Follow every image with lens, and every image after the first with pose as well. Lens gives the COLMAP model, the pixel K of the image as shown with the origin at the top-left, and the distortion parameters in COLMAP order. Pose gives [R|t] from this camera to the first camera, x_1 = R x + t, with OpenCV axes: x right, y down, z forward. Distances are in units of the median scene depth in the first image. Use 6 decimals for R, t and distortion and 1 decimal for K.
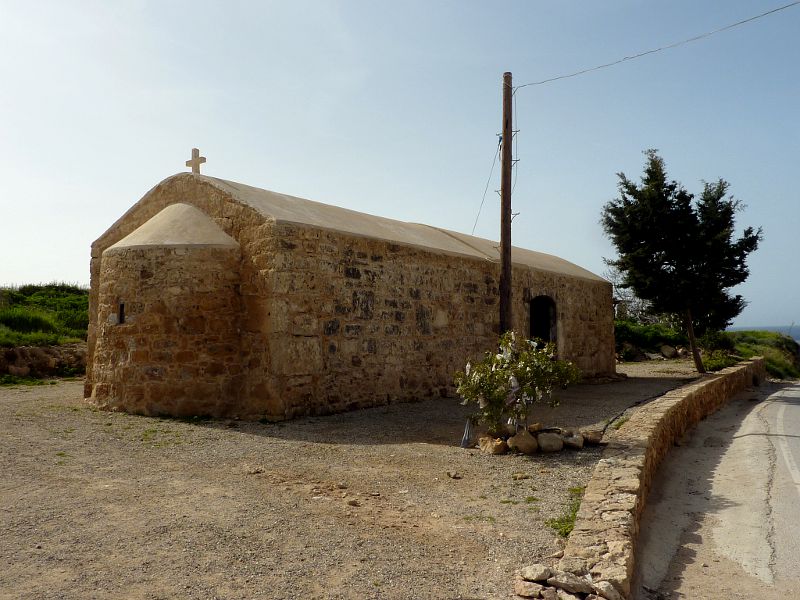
lens RADIAL K [[727.5, 0, 400.0], [0, 727.5, 300.0], [0, 0, 1]] dist [-0.003632, -0.001861]
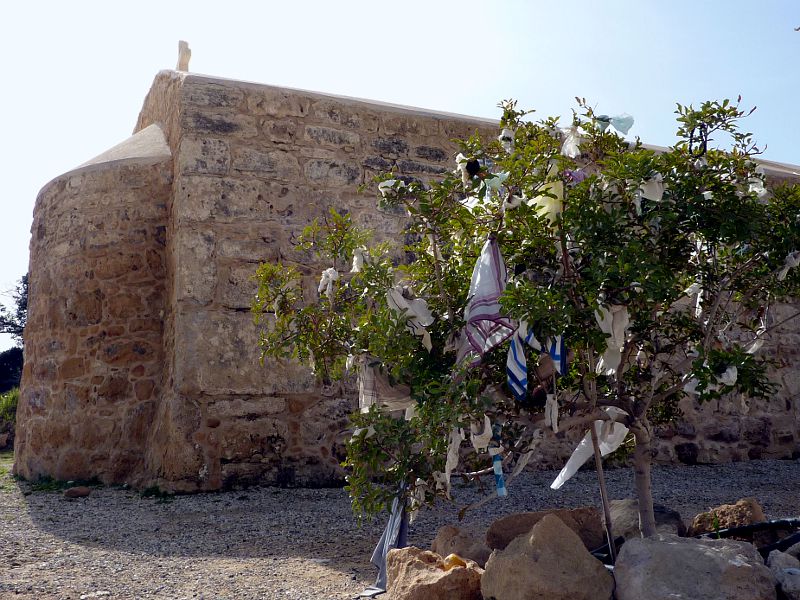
lens RADIAL K [[755.1, 0, 400.2], [0, 755.1, 319.6], [0, 0, 1]] dist [0.000667, -0.000057]
pose [[0.859399, -0.096702, -0.502077, 0.188980], [0.044823, 0.992421, -0.114420, 0.114872], [0.509336, 0.075828, 0.857220, 0.633721]]
